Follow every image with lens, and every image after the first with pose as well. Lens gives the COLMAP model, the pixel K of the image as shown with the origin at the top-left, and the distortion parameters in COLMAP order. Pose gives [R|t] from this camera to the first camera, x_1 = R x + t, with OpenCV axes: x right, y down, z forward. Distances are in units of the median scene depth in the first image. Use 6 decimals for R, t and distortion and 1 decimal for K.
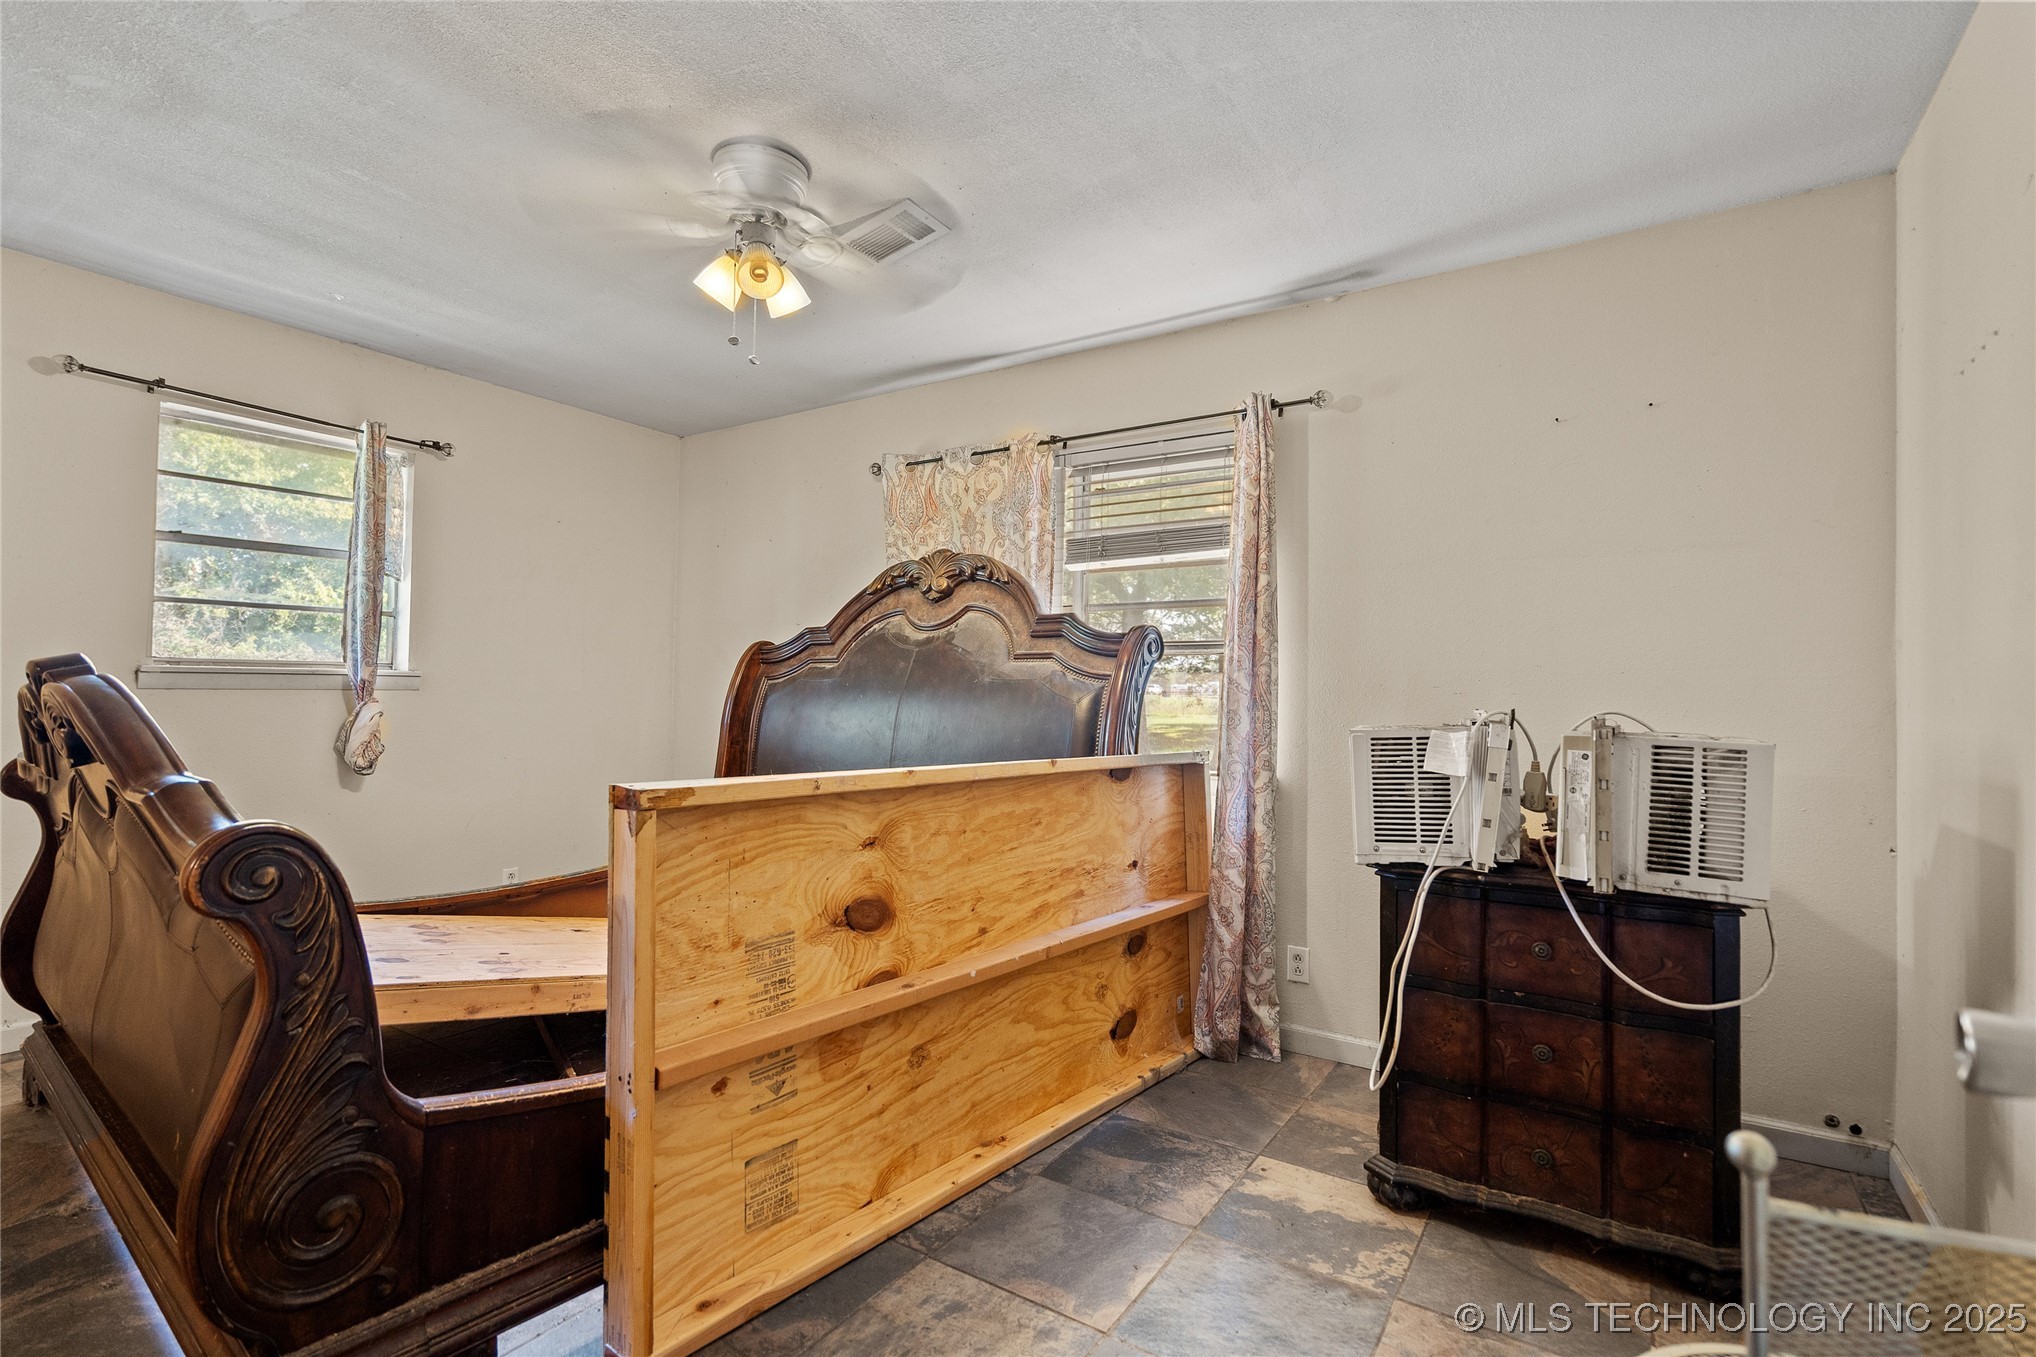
lens RADIAL K [[948.4, 0, 1014.9], [0, 948.4, 681.0], [0, 0, 1]] dist [-0.001743, 0.000867]
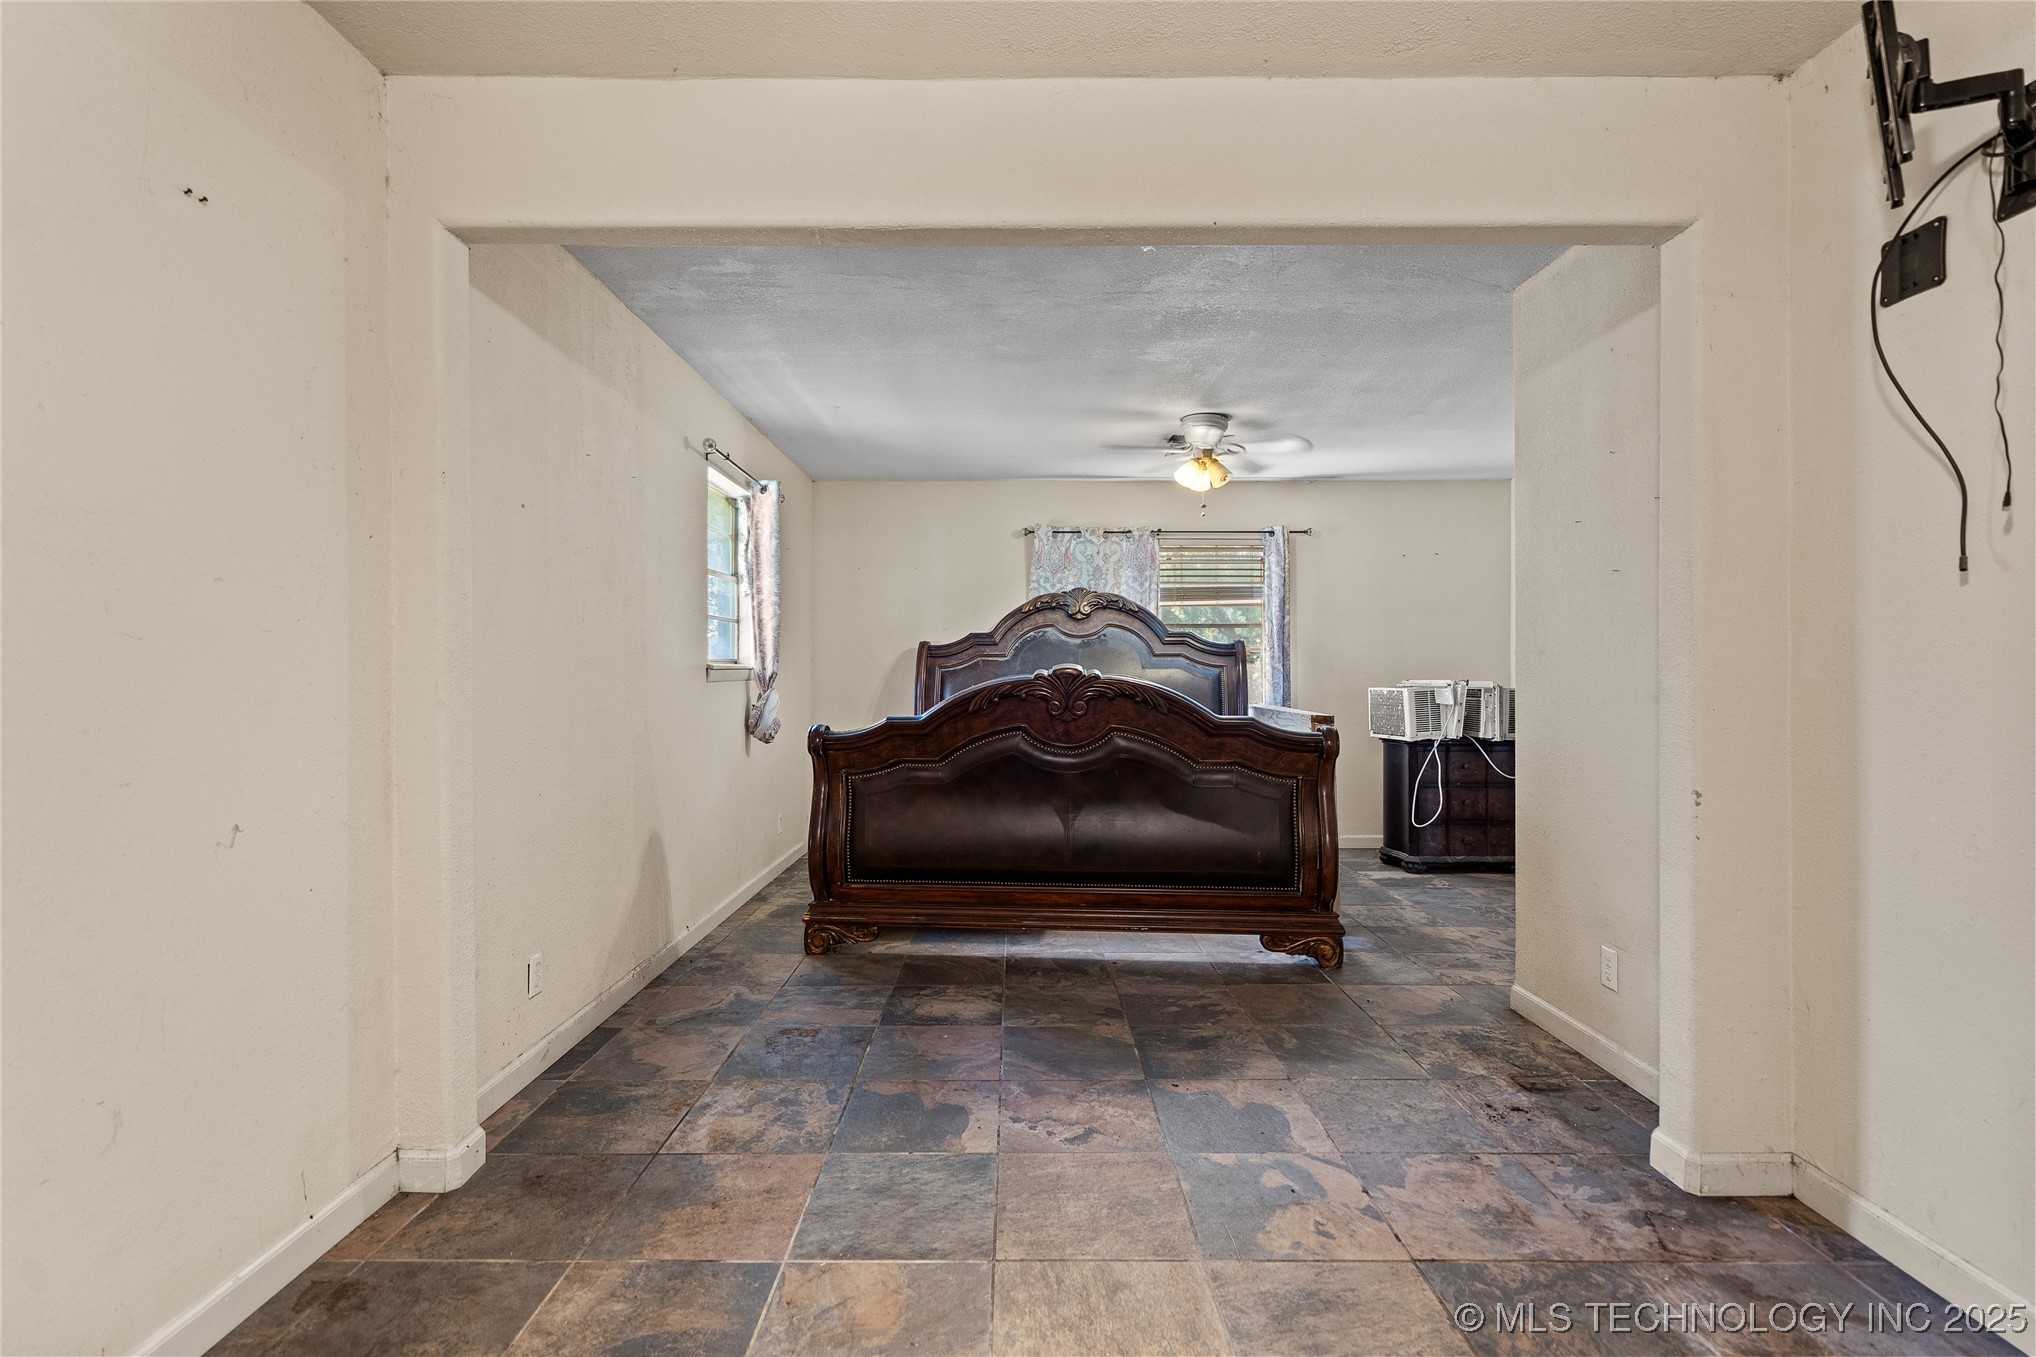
lens RADIAL K [[948.4, 0, 1019.0], [0, 948.4, 680.8], [0, 0, 1]] dist [-0.001743, 0.000867]
pose [[0.838360, -0.012930, 0.544963, -1.087376], [0.001109, 0.999757, 0.022014, -0.015486], [-0.545116, -0.017851, 0.838171, -0.320870]]
